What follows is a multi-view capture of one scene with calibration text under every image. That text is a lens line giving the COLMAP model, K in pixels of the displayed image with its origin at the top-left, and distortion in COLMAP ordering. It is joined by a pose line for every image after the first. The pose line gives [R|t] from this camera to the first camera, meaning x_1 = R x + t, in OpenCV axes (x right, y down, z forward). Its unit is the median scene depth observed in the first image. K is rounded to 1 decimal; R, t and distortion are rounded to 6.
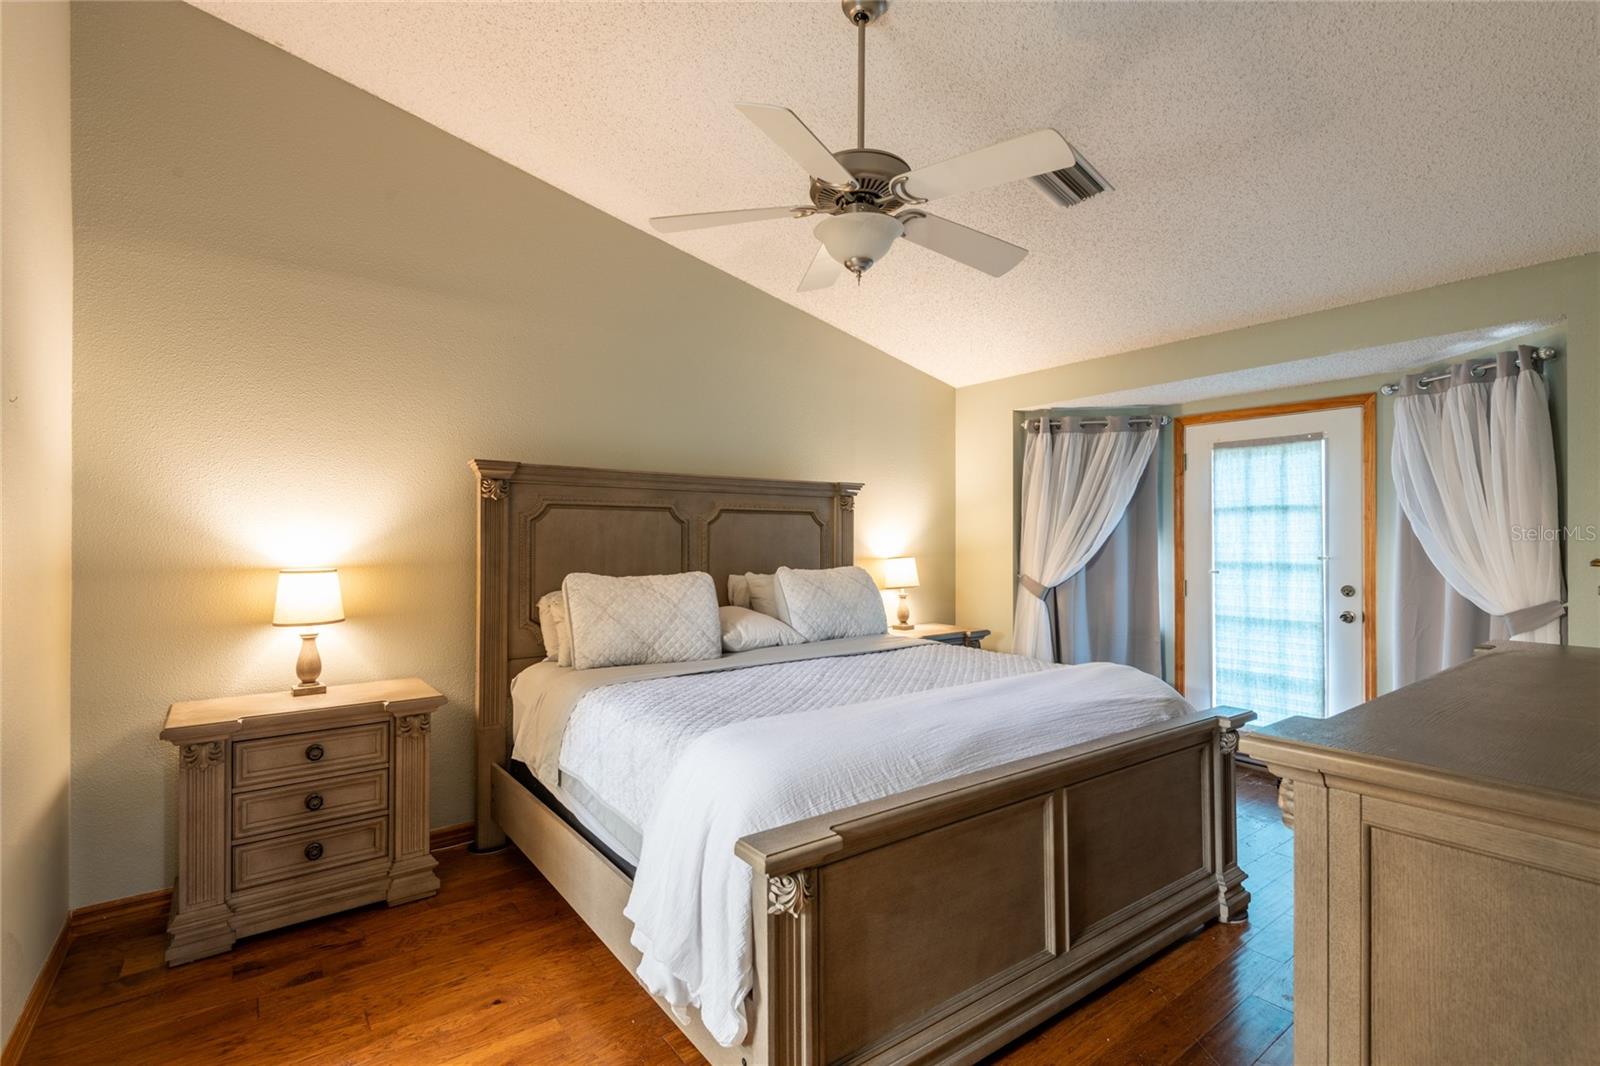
lens RADIAL K [[733.2, 0, 791.7], [0, 733.2, 533.4], [0, 0, 1]] dist [0.024621, -0.014705]
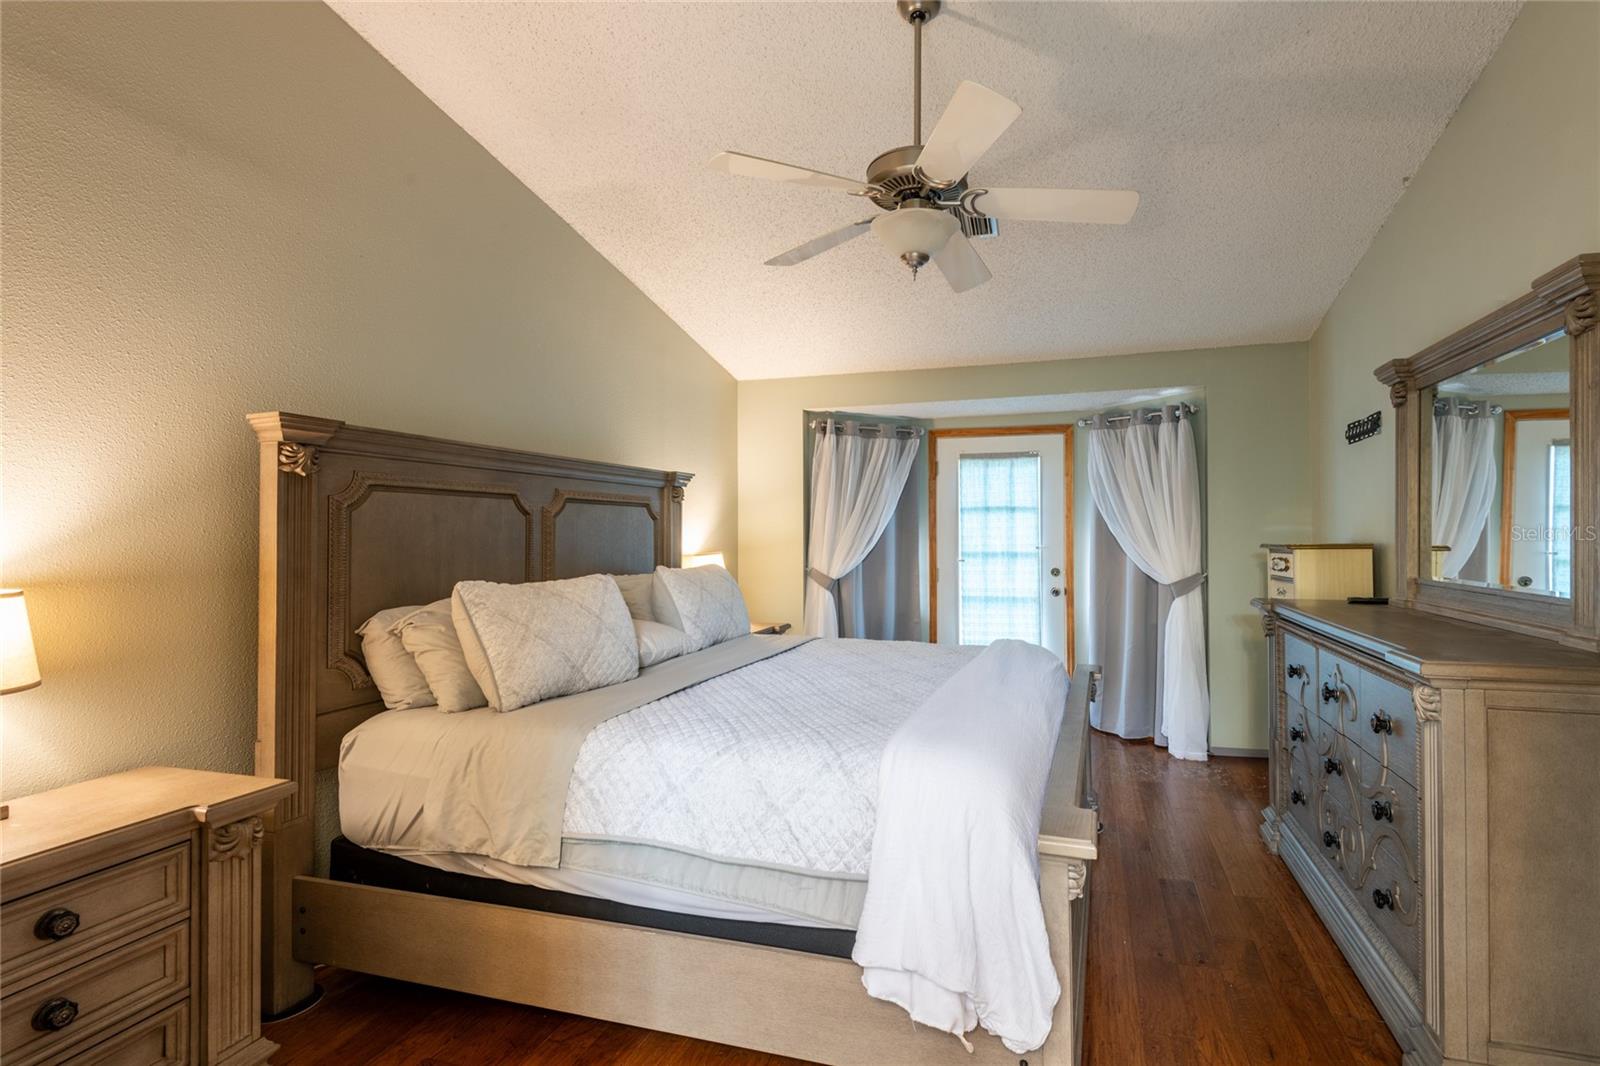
lens RADIAL K [[768.1, 0, 811.6], [0, 768.1, 526.3], [0, 0, 1]] dist [0.013780, -0.006966]
pose [[0.800259, 0.003208, 0.599646, -0.432175], [-0.000575, 0.999989, -0.004583, 0.002428], [-0.599654, 0.003323, 0.800252, 0.163219]]
